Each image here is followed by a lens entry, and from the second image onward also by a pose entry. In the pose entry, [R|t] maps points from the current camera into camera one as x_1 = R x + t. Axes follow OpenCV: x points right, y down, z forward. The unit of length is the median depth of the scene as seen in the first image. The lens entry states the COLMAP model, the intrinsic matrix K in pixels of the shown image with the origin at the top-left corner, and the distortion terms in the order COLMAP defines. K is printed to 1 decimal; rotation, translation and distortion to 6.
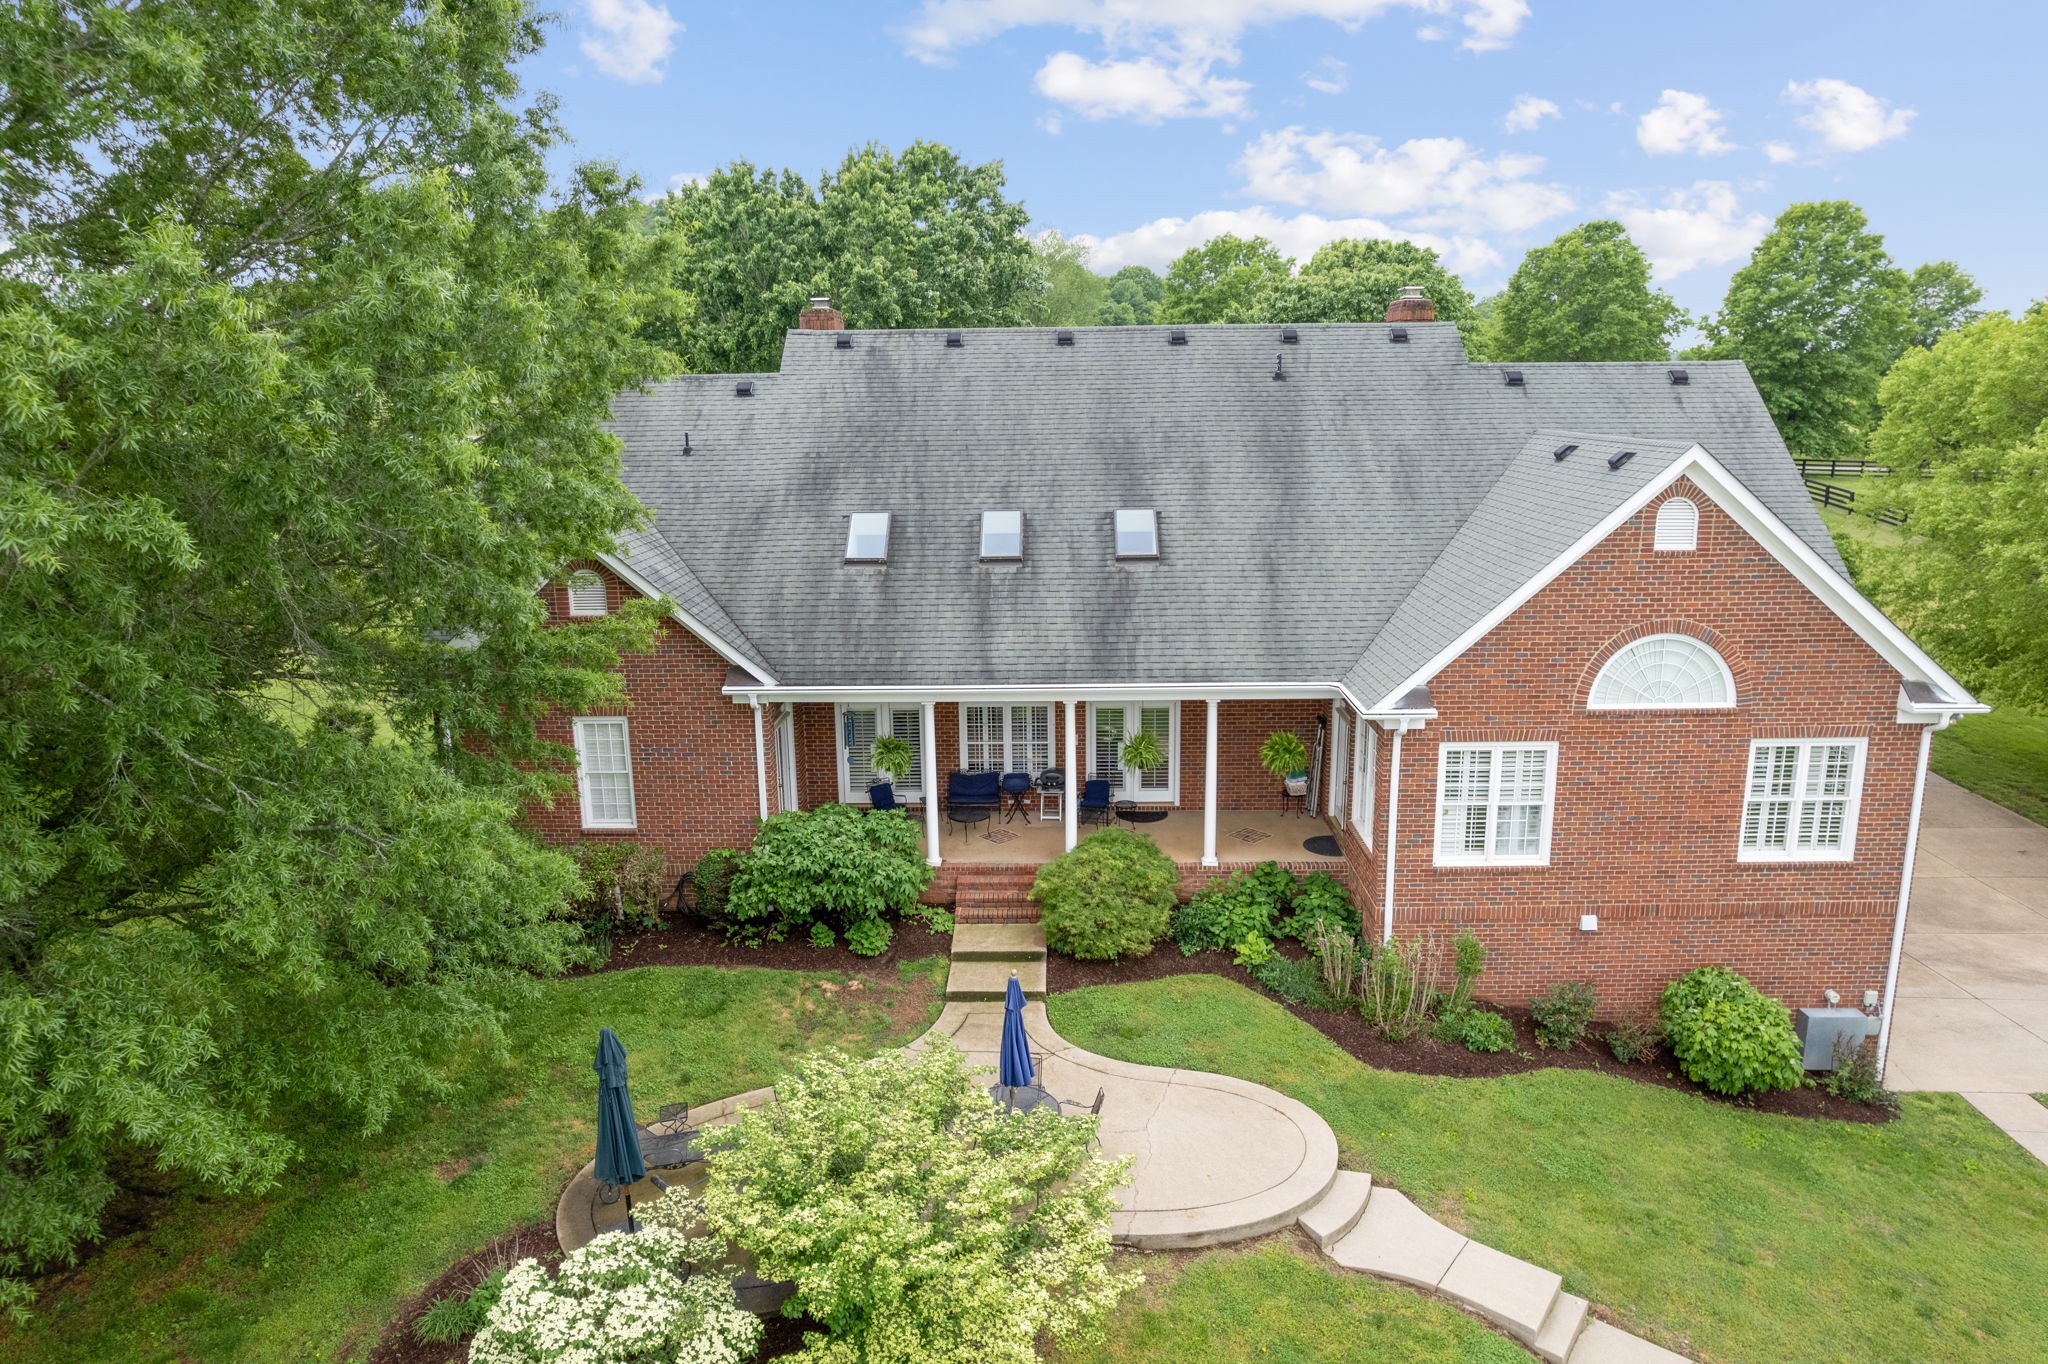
lens RADIAL K [[1303.6, 0, 1043.4], [0, 1303.6, 686.0], [0, 0, 1]] dist [-0.010426, -0.000322]
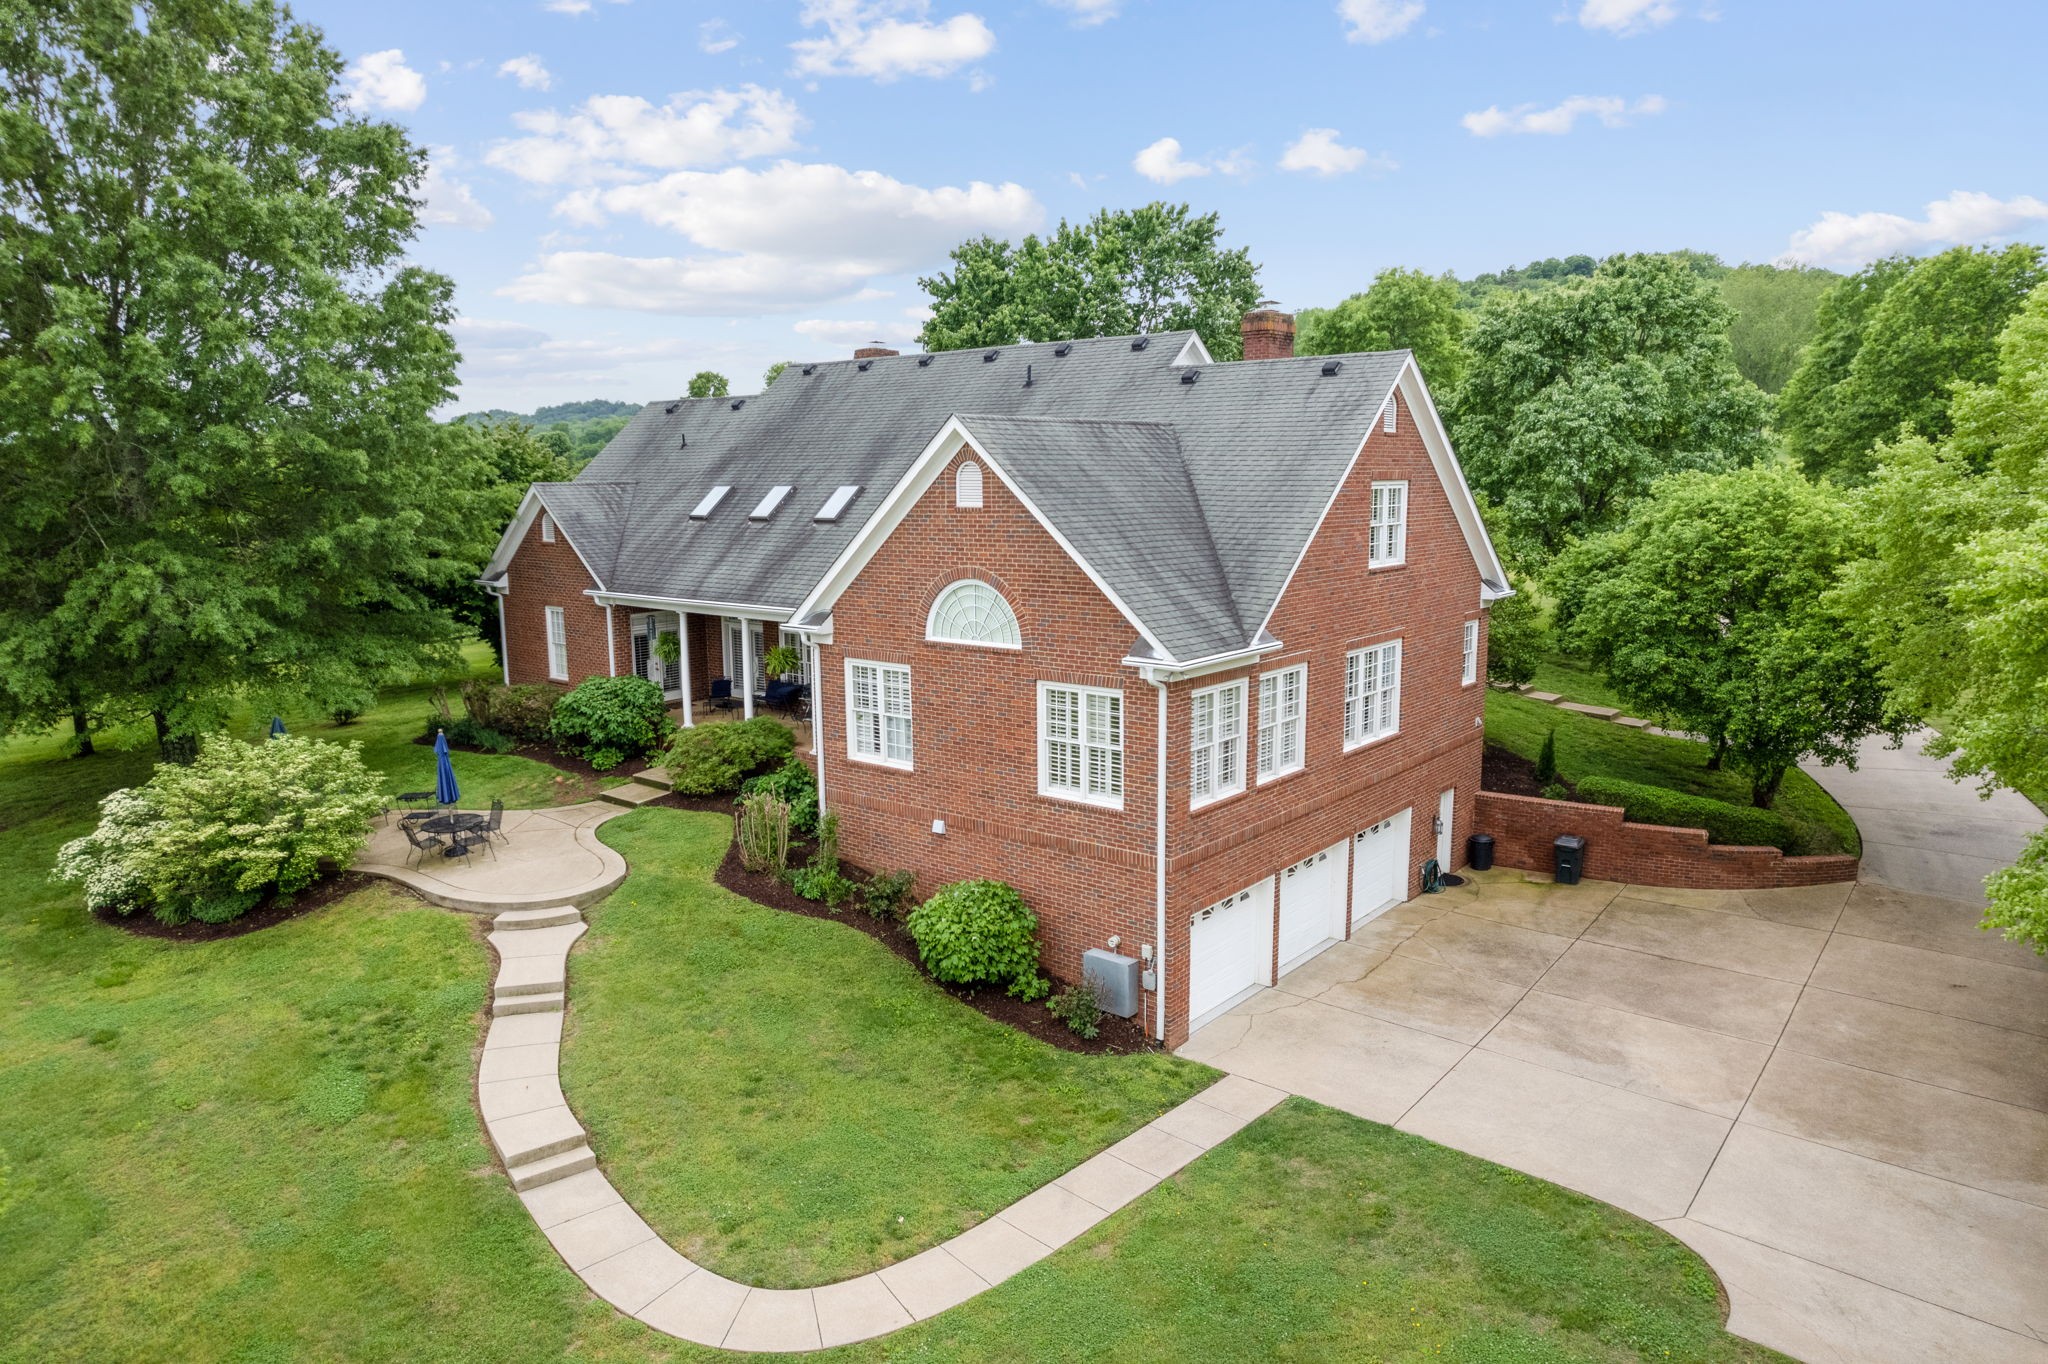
lens RADIAL K [[1303.6, 0, 1017.1], [0, 1303.6, 686.1], [0, 0, 1]] dist [-0.010426, -0.000322]
pose [[0.773449, 0.106020, -0.624929, 1.213262], [-0.137368, 0.990518, -0.001972, 0.049628], [0.618794, 0.087371, 0.780679, 0.117777]]
